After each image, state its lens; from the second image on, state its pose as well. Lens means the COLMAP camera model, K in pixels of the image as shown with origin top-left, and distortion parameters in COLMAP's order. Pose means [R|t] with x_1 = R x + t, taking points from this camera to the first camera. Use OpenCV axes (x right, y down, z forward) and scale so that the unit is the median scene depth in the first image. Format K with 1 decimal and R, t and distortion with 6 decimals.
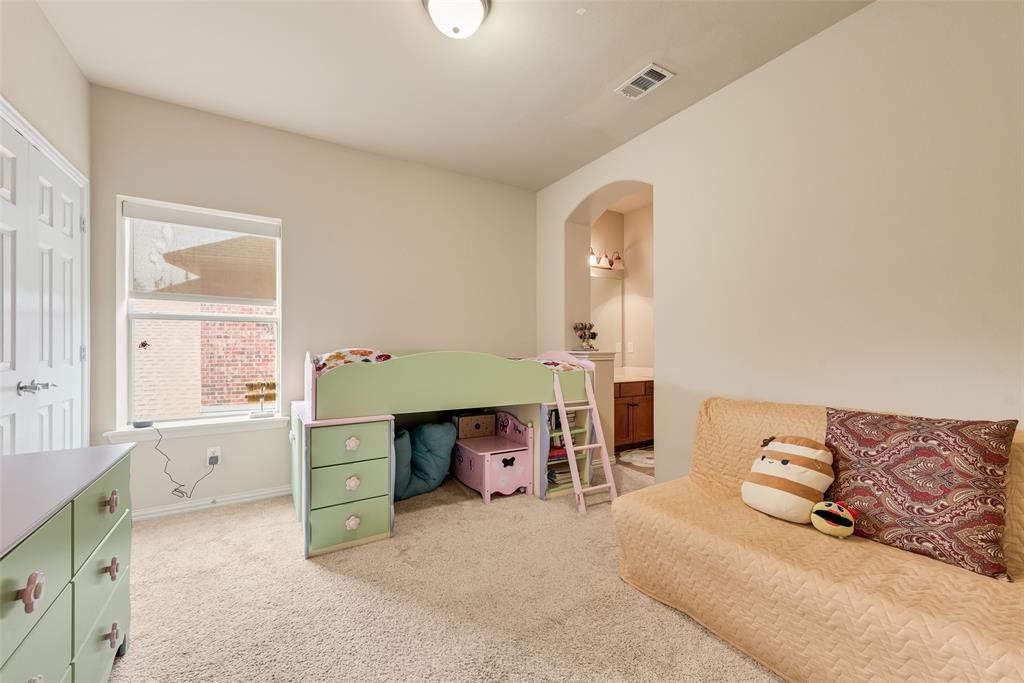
lens RADIAL K [[403.3, 0, 511.0], [0, 403.3, 344.4], [0, 0, 1]] dist [0.014288, -0.003251]
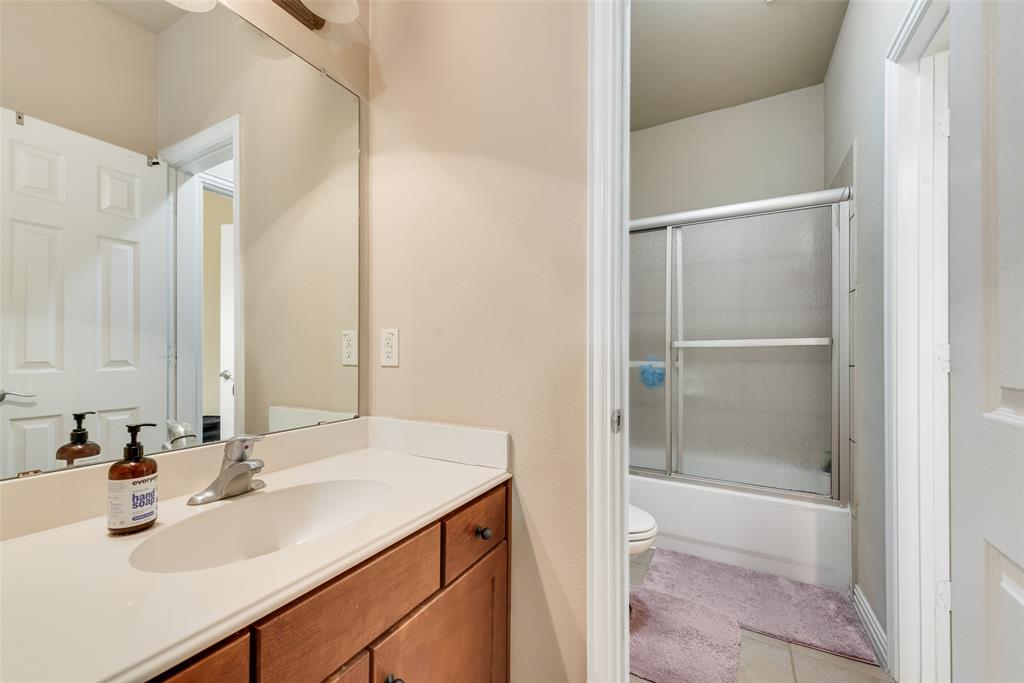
lens RADIAL K [[403.3, 0, 513.3], [0, 403.3, 346.8], [0, 0, 1]] dist [0.014288, -0.003251]
pose [[0.878047, 0.000034, 0.478575, 0.235324], [0.001636, 0.999994, -0.003072, 0.007946], [-0.478572, 0.003480, 0.878041, 0.715037]]
